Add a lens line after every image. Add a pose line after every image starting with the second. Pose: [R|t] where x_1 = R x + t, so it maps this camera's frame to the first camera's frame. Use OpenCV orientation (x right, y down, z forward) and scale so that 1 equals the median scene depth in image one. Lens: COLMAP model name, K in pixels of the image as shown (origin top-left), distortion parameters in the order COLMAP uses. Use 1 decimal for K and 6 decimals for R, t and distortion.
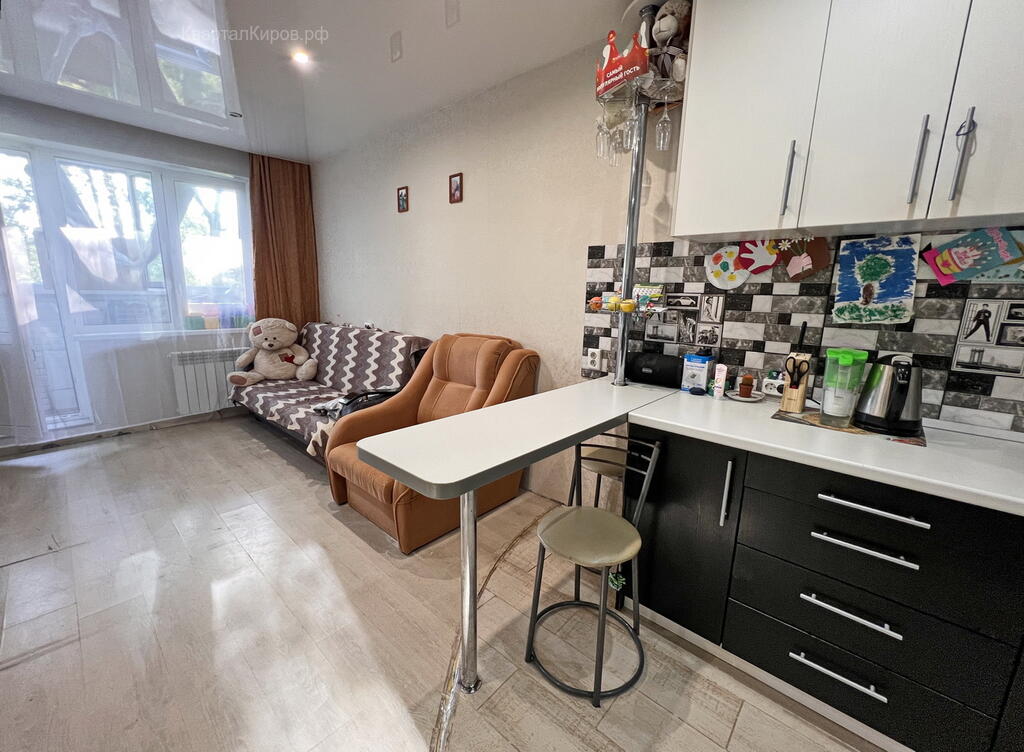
lens RADIAL K [[418.4, 0, 512.0], [0, 418.4, 376.8], [0, 0, 1]] dist [-0.000929, 0.000083]
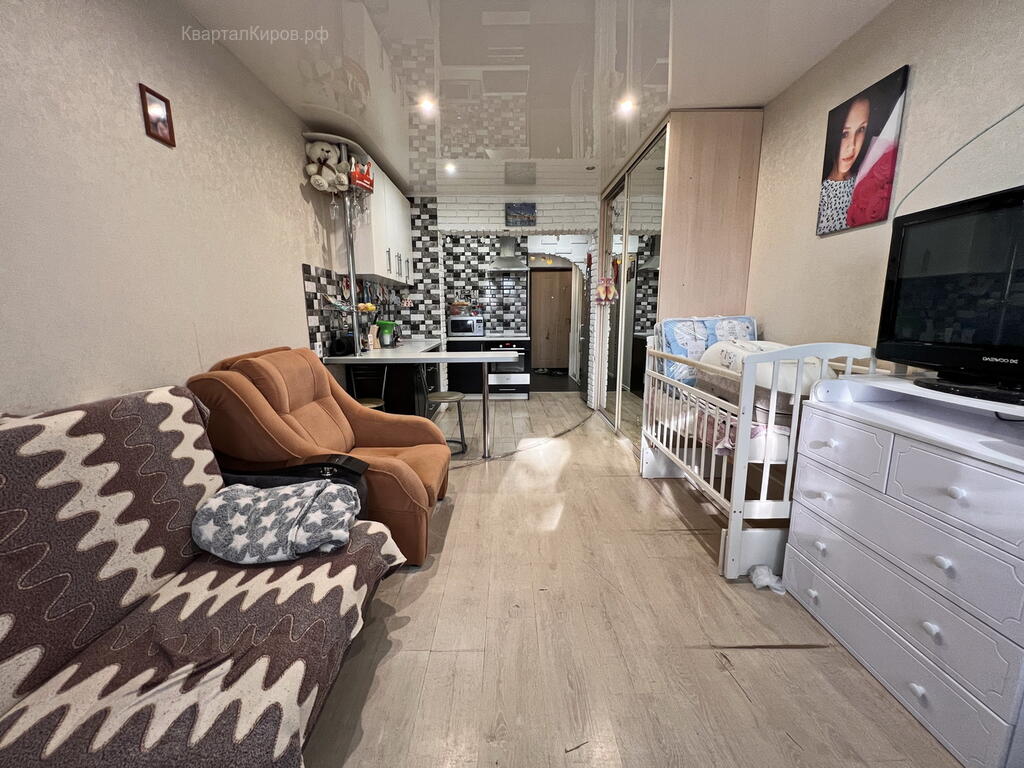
lens RADIAL K [[411.2, 0, 510.6], [0, 411.2, 384.6], [0, 0, 1]] dist [0.000201, 0.000335]
pose [[-0.682438, -0.143533, 0.716713, -1.486711], [0.137430, 0.937847, 0.318677, -0.345522], [-0.717908, 0.315975, -0.620297, 1.786282]]
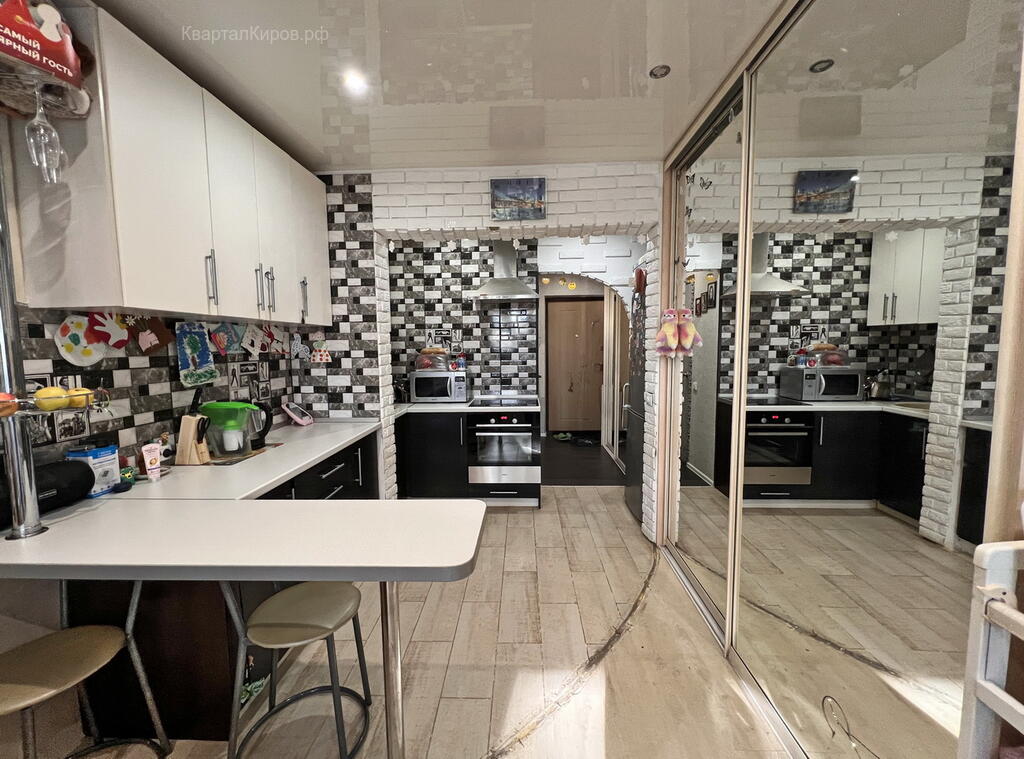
lens RADIAL K [[416.8, 0, 512.3], [0, 416.8, 380.7], [0, 0, 1]] dist [-0.001557, -0.000459]
pose [[-0.643891, -0.079432, 0.760983, -0.674503], [0.152217, 0.961416, 0.229148, -0.241975], [-0.749823, 0.263381, -0.606956, 0.873046]]
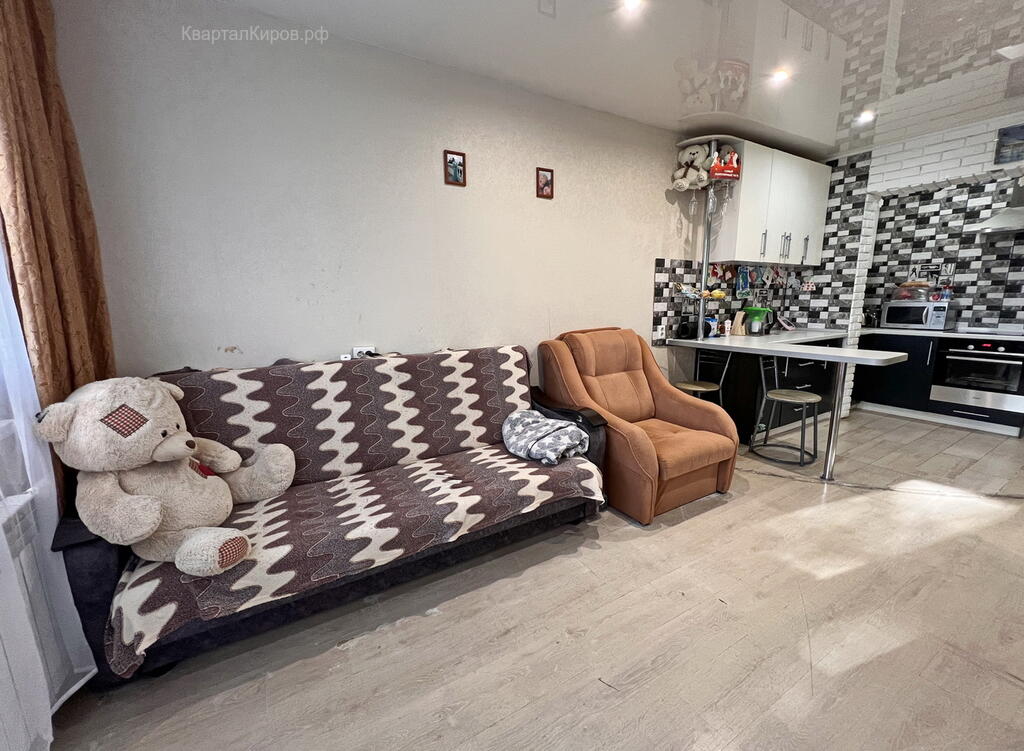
lens RADIAL K [[421.1, 0, 512.0], [0, 421.1, 375.5], [0, 0, 1]] dist [-0.002515, 0.000983]
pose [[0.286309, -0.197988, 0.937458, -1.831458], [0.209586, 0.967664, 0.140358, -0.279666], [-0.934934, 0.156293, 0.318546, 1.326439]]
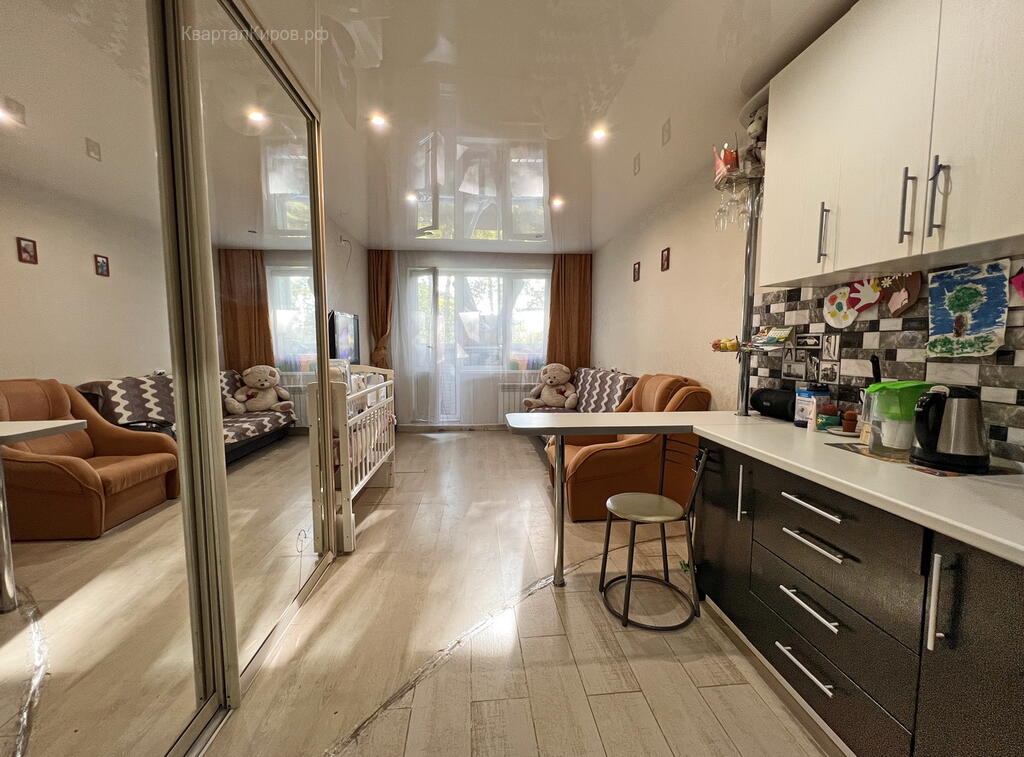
lens RADIAL K [[415.6, 0, 510.8], [0, 415.6, 380.7], [0, 0, 1]] dist [-0.000177, 0.000291]
pose [[0.733781, 0.037927, -0.678327, 0.617307], [-0.120796, 0.989815, -0.075328, 0.095588], [0.668562, 0.137213, 0.730889, -0.277744]]
